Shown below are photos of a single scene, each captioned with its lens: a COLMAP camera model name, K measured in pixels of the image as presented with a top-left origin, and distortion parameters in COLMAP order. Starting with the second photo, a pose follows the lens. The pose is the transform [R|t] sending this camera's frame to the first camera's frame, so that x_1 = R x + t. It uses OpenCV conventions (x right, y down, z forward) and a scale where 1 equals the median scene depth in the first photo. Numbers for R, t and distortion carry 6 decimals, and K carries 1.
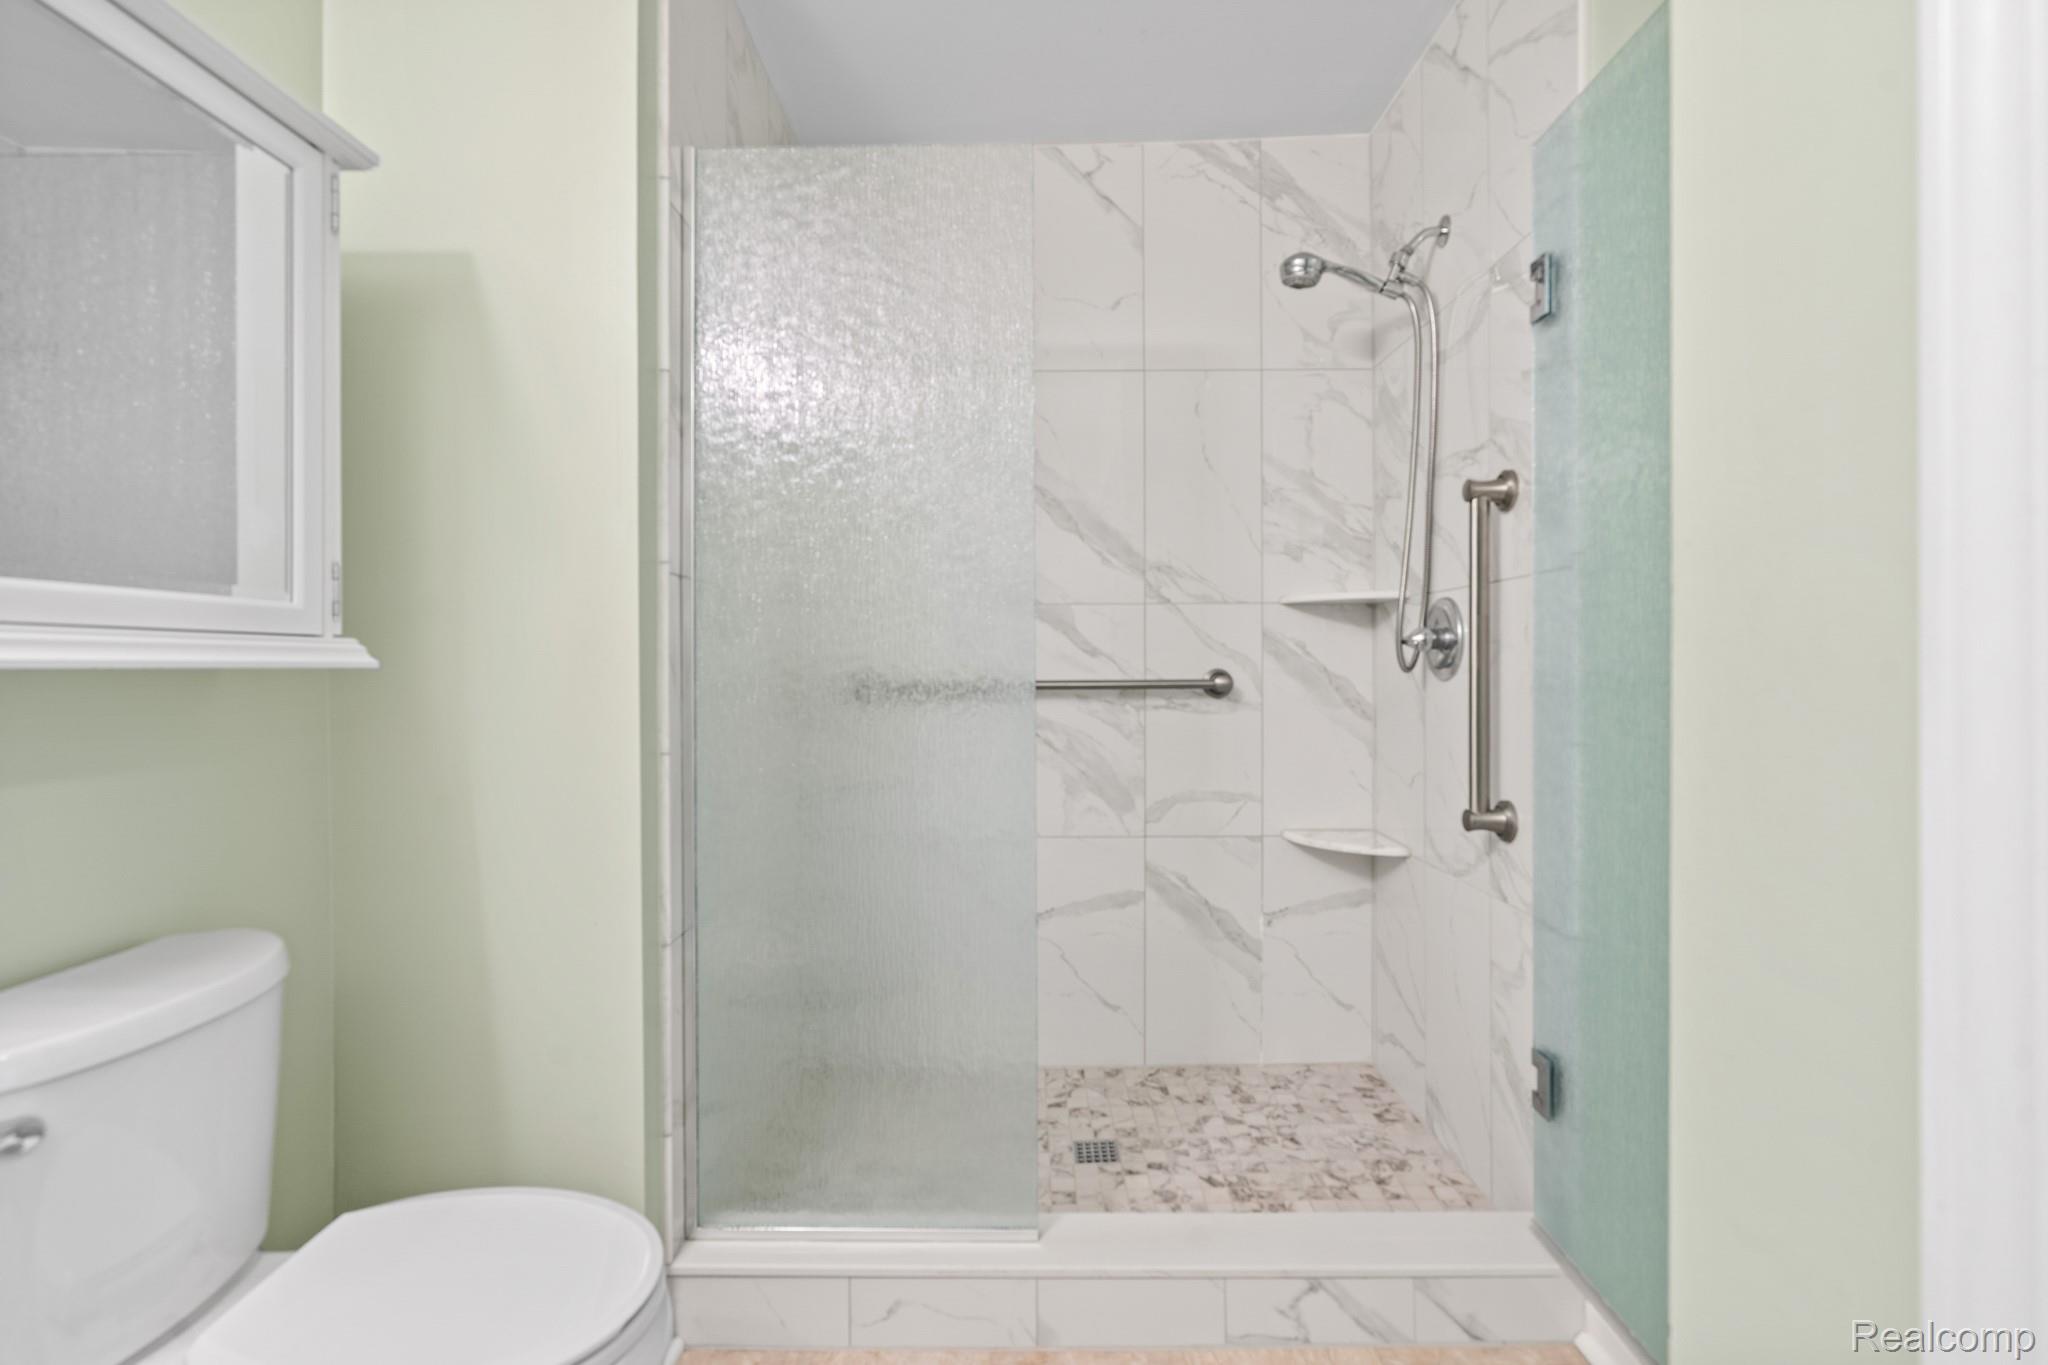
lens RADIAL K [[949.9, 0, 1024.5], [0, 949.9, 666.0], [0, 0, 1]] dist [-0.009843, 0.003701]
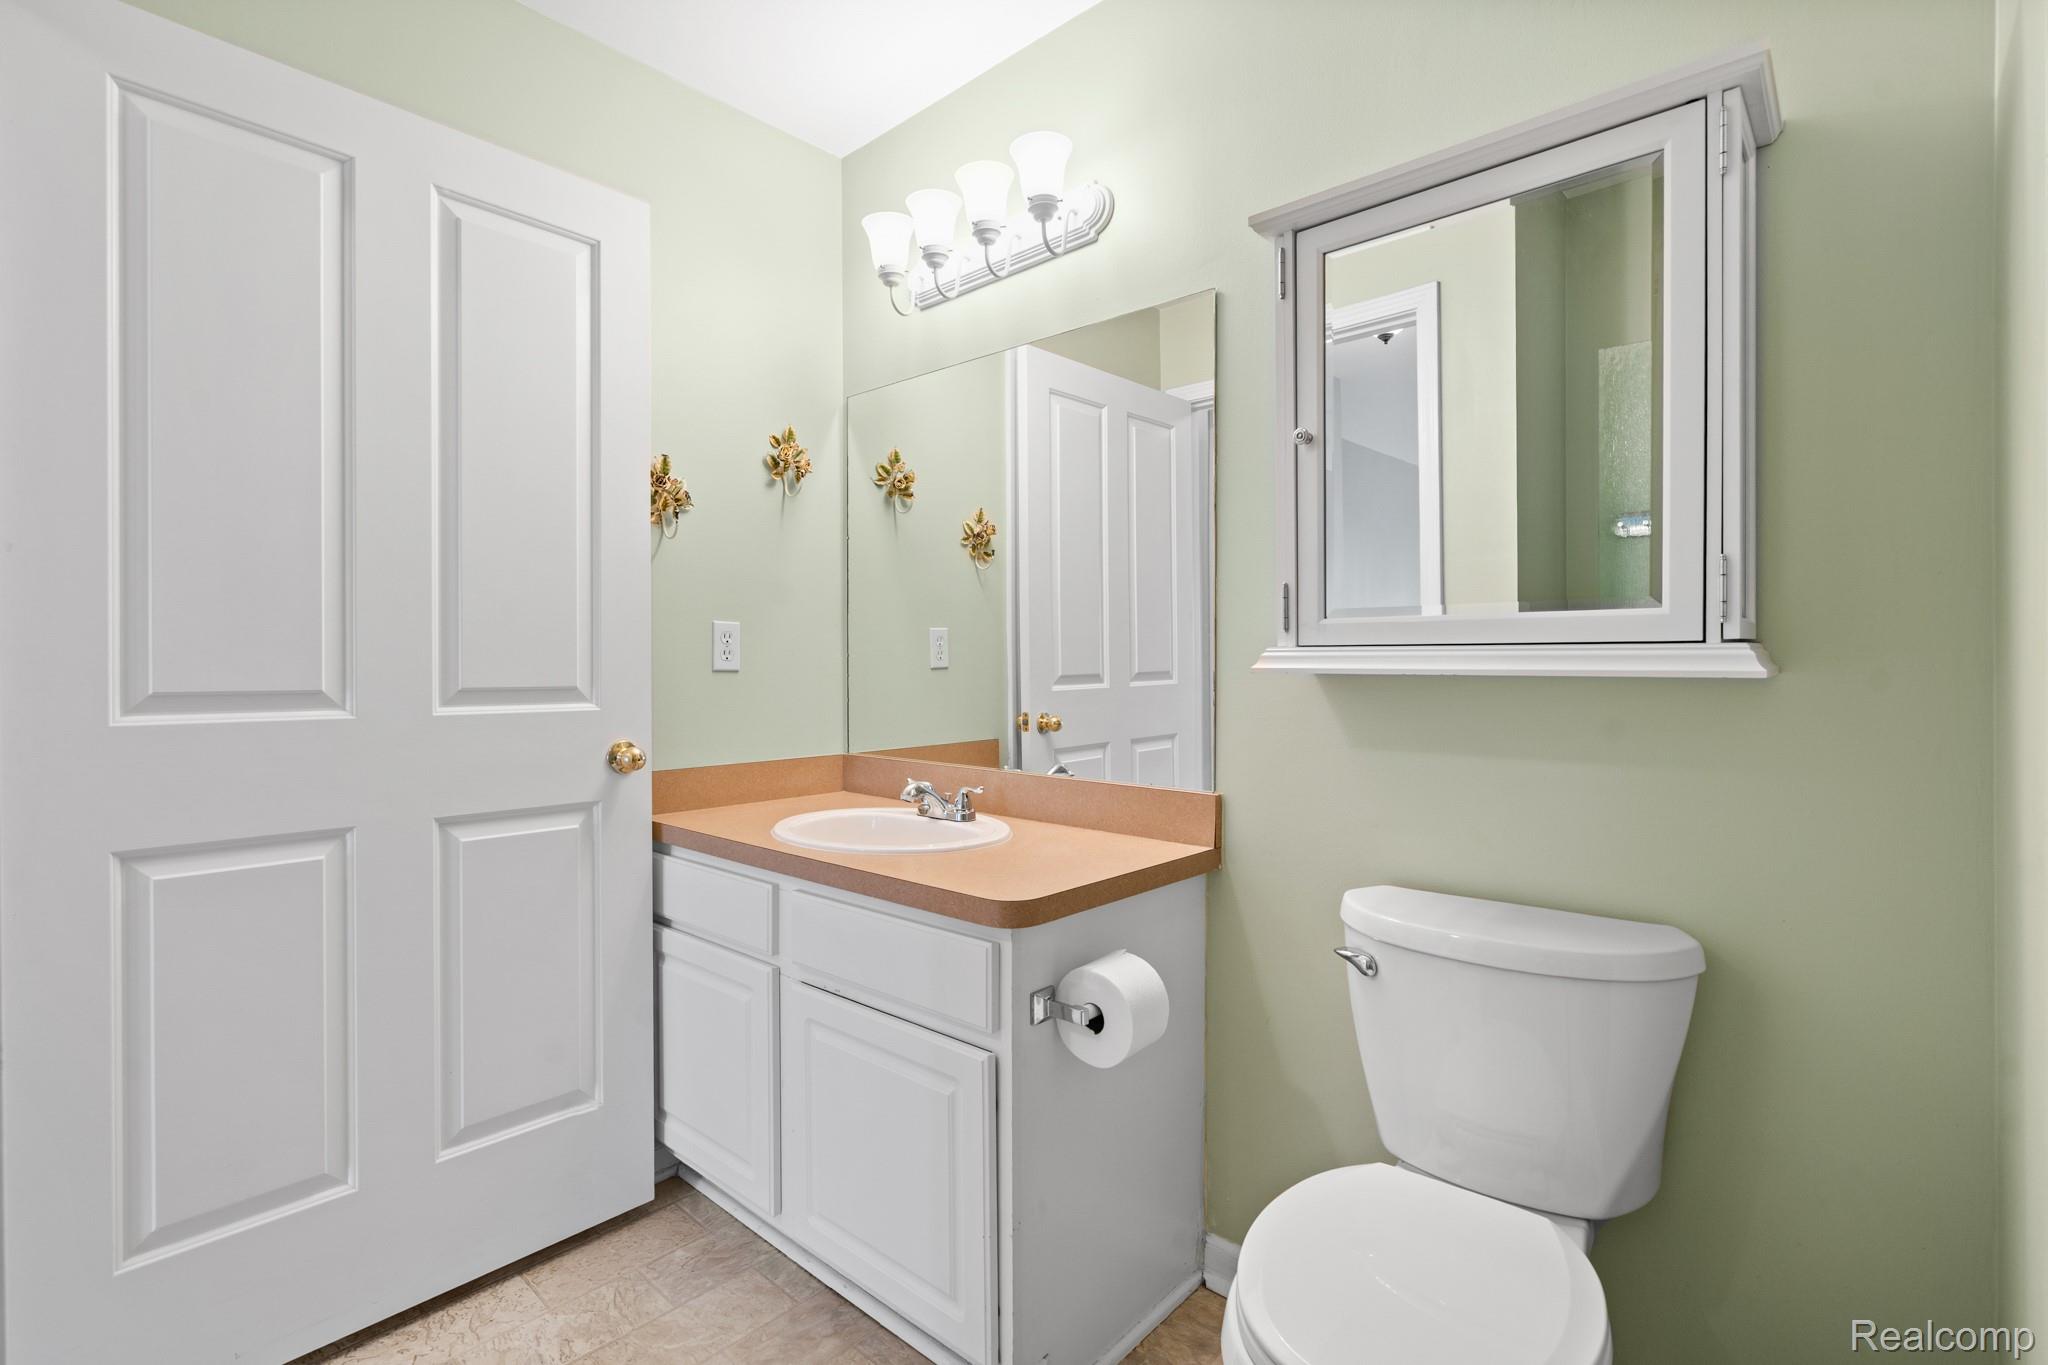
lens RADIAL K [[949.9, 0, 1029.5], [0, 949.9, 672.2], [0, 0, 1]] dist [-0.009843, 0.003701]
pose [[-0.656462, 0.014157, -0.754227, 0.390517], [0.004664, 0.999881, 0.014709, -0.019149], [0.754345, 0.006138, -0.656449, 1.101406]]
